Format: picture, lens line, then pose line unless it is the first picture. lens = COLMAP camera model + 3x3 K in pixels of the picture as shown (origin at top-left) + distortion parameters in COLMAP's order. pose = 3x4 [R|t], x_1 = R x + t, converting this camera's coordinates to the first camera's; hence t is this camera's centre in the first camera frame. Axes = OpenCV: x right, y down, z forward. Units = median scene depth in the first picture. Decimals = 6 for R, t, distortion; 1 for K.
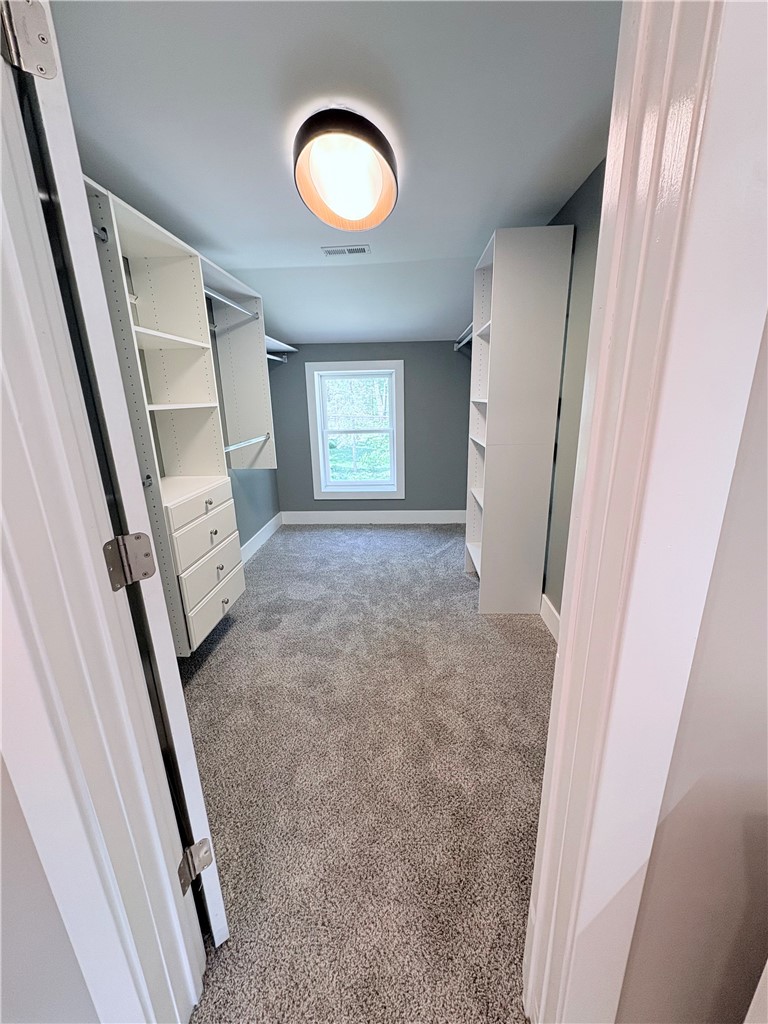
lens RADIAL K [[407.0, 0, 384.9], [0, 407.0, 513.4], [0, 0, 1]] dist [-0.001064, -0.000489]
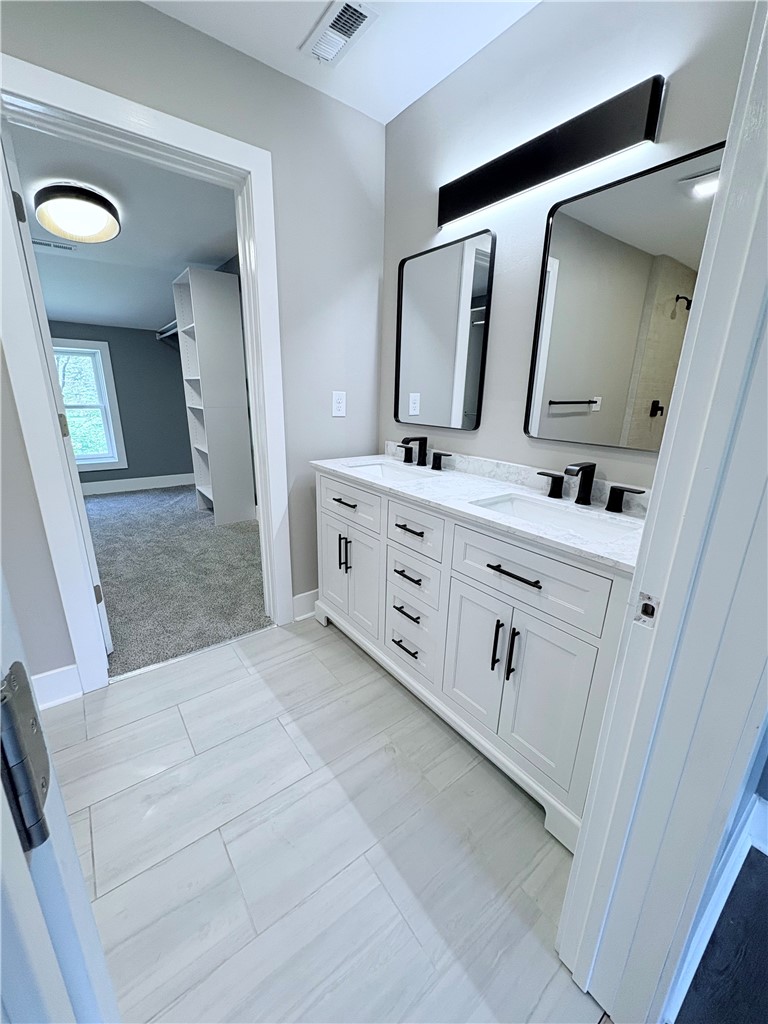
lens RADIAL K [[407.0, 0, 384.9], [0, 407.0, 513.4], [0, 0, 1]] dist [-0.001064, -0.000489]
pose [[0.769619, -0.146370, 0.621501, -0.195809], [0.140154, 0.988358, 0.059213, 0.195077], [-0.622932, 0.041534, 0.781173, -0.498524]]
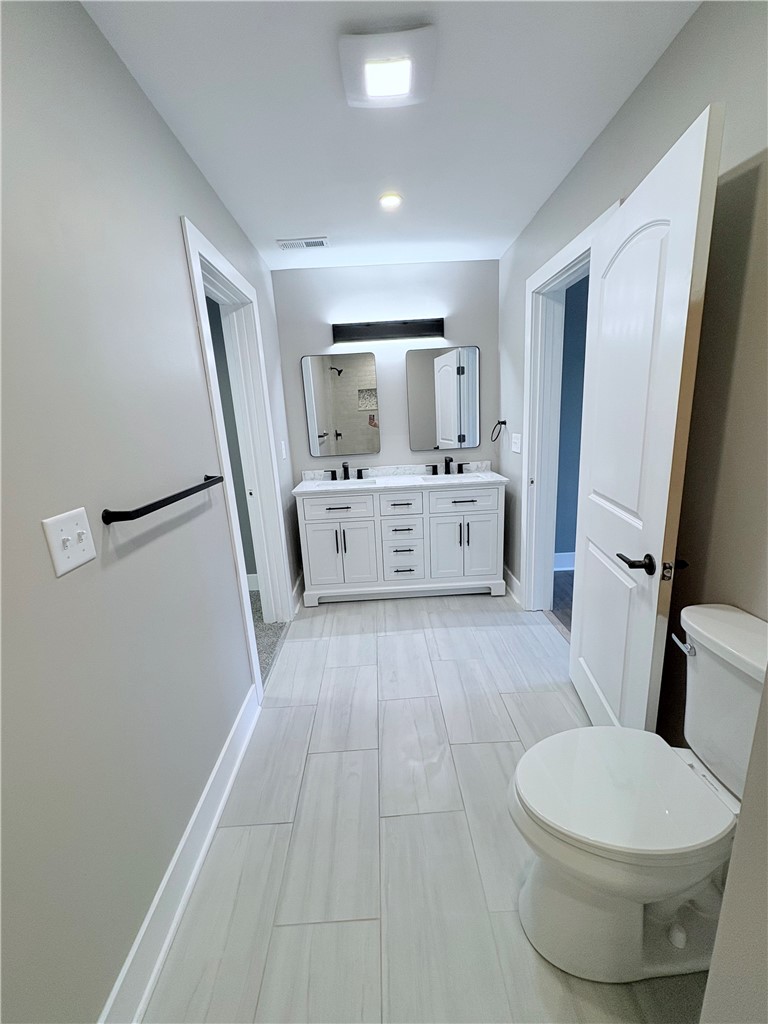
lens RADIAL K [[407.0, 0, 384.9], [0, 407.0, 513.4], [0, 0, 1]] dist [-0.001064, -0.000489]
pose [[-0.067361, -0.213062, 0.974714, -0.891044], [0.331345, 0.916709, 0.223282, 0.019362], [-0.941102, 0.338007, 0.008847, -0.039879]]
